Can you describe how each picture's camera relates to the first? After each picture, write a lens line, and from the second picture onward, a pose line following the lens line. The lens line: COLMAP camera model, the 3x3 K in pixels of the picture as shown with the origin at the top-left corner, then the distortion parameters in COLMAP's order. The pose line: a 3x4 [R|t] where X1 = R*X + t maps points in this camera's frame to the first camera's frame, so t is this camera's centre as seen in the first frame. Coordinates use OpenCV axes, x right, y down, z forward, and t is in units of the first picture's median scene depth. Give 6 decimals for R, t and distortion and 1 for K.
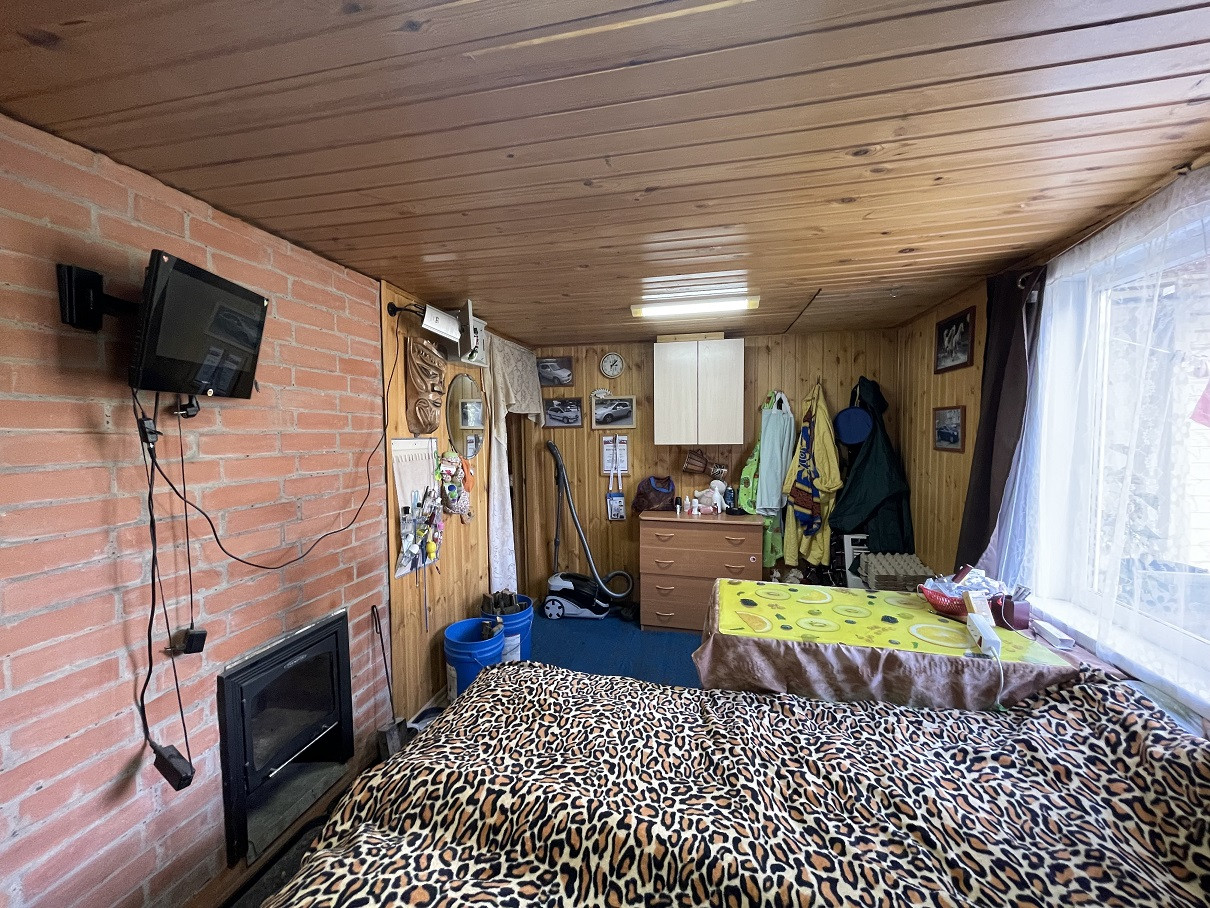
lens RADIAL K [[482.2, 0, 598.3], [0, 482.2, 458.1], [0, 0, 1]] dist [-0.001063, 0.000373]
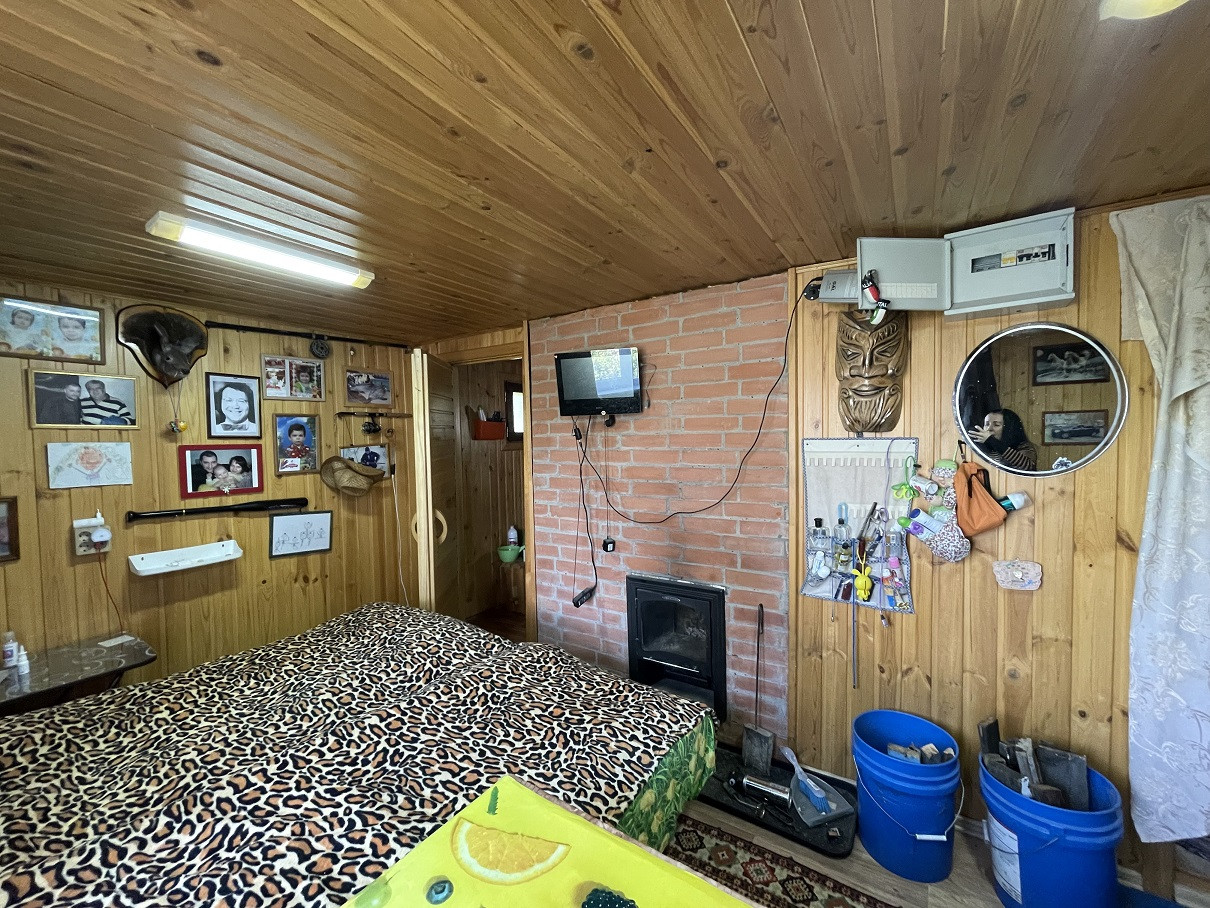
lens RADIAL K [[482.2, 0, 598.3], [0, 482.2, 458.1], [0, 0, 1]] dist [-0.001063, 0.000373]
pose [[-0.346108, 0.044617, -0.937133, 0.942574], [-0.037387, 0.997419, 0.061295, -0.076649], [0.937449, 0.056251, -0.343547, 1.641332]]
